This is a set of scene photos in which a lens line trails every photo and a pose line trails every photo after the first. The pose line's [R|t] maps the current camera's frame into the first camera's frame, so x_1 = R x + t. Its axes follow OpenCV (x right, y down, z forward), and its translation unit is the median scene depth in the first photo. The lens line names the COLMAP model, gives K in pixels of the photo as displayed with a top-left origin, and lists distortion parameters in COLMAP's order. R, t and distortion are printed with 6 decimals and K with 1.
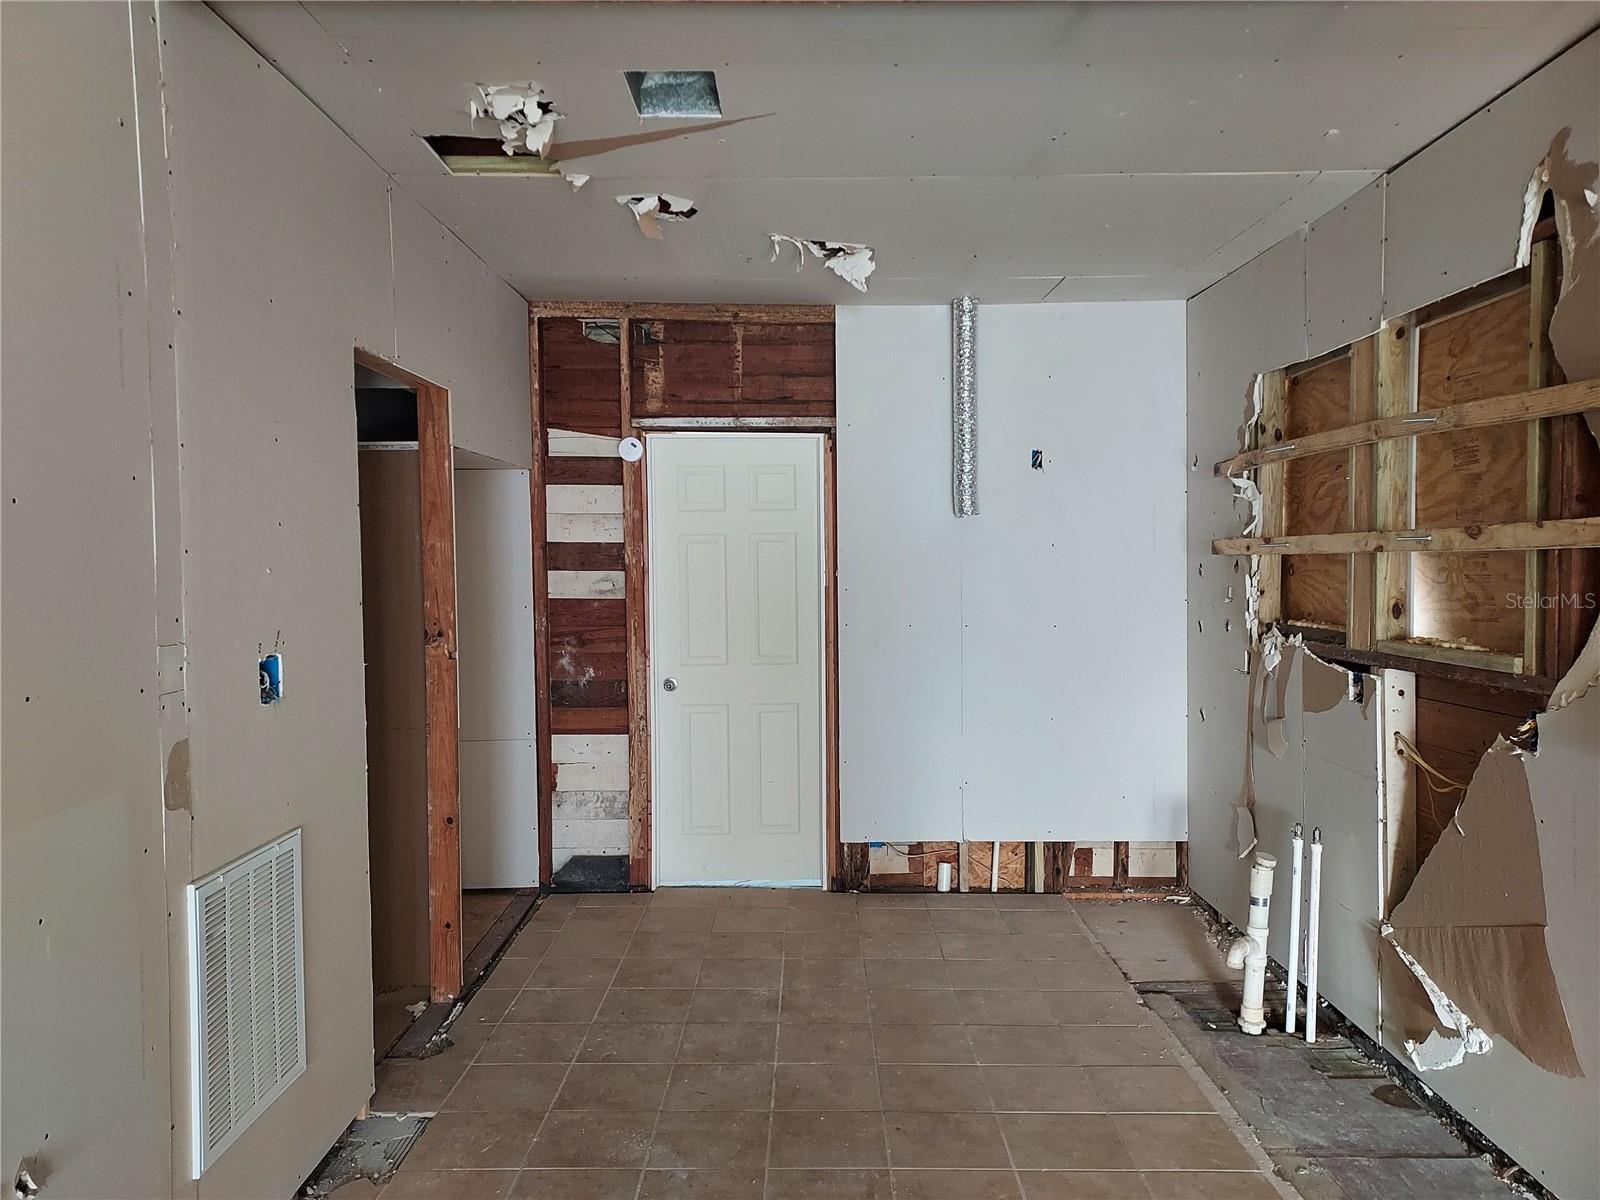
lens RADIAL K [[1184.0, 0, 797.0], [0, 1184.0, 608.9], [0, 0, 1]] dist [0.096623, -0.113479]
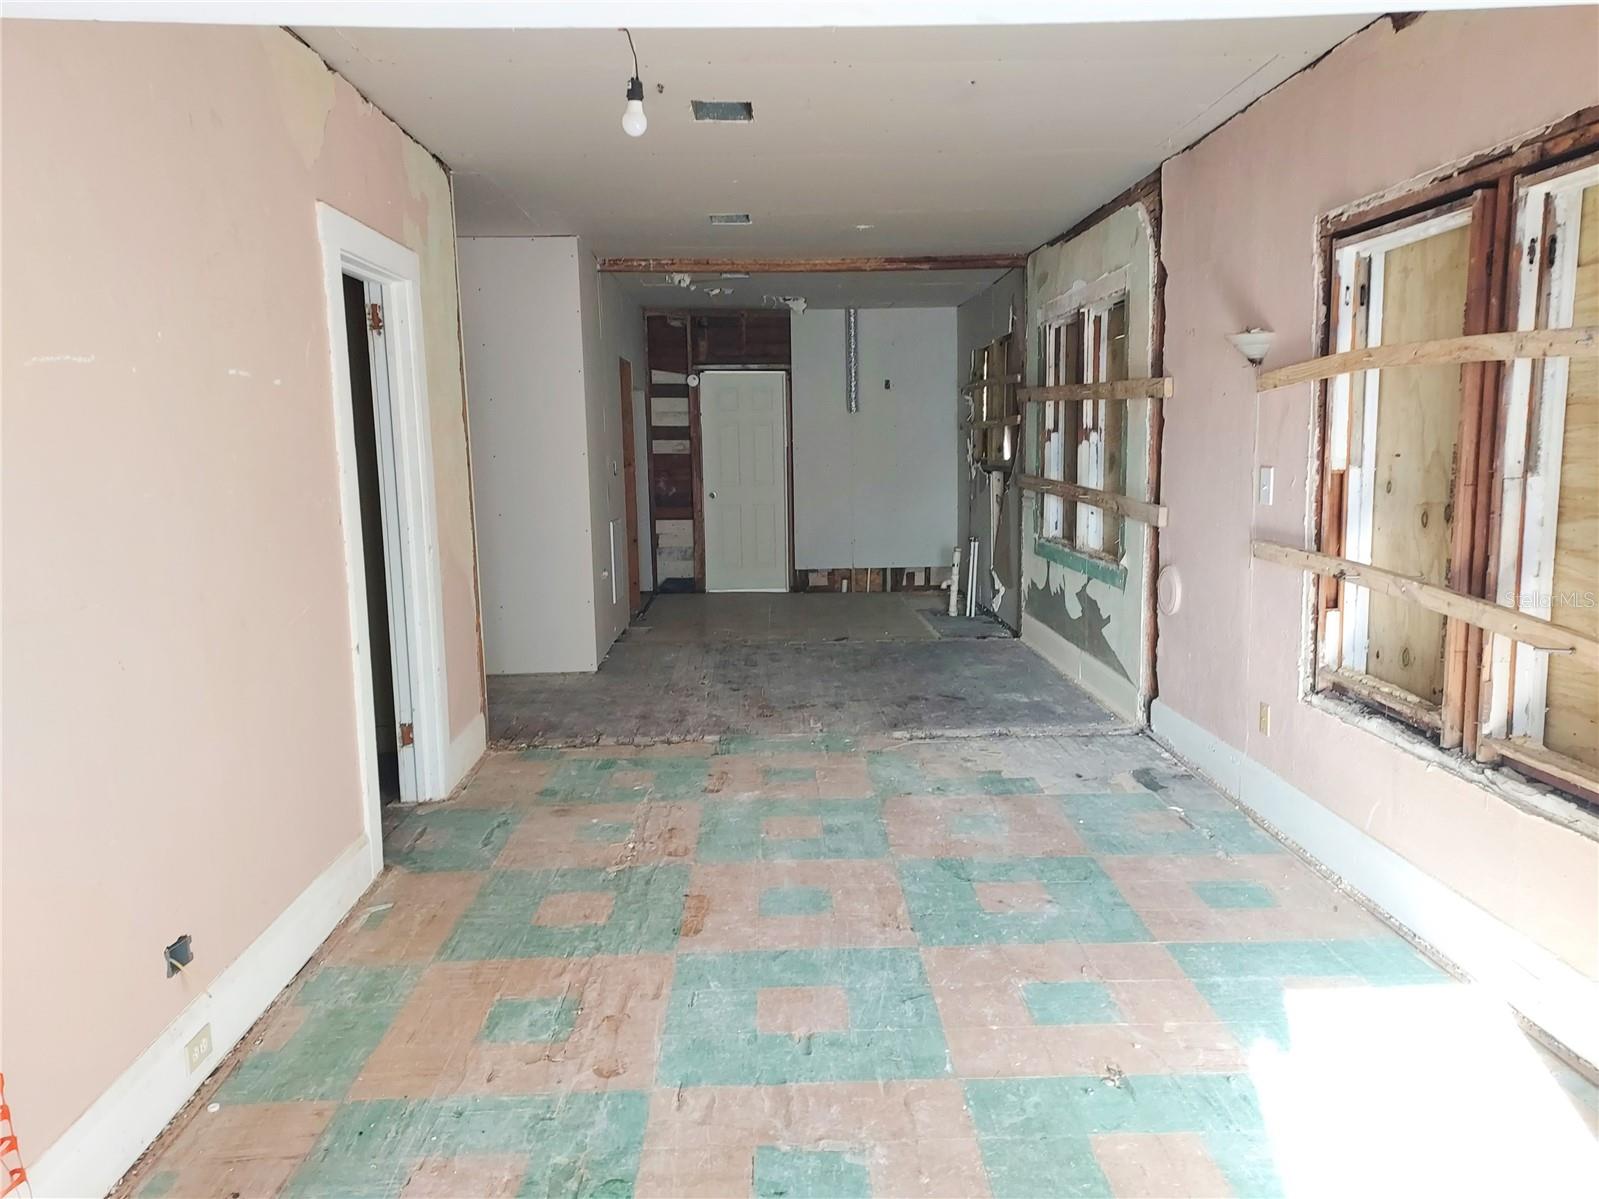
lens RADIAL K [[1183.3, 0, 796.5], [0, 1183.3, 608.4], [0, 0, 1]] dist [0.096623, -0.113479]
pose [[0.999469, -0.010998, 0.030674, -0.026155], [0.008010, 0.995360, 0.095883, 0.063789], [-0.031586, -0.095586, 0.994920, -1.096164]]
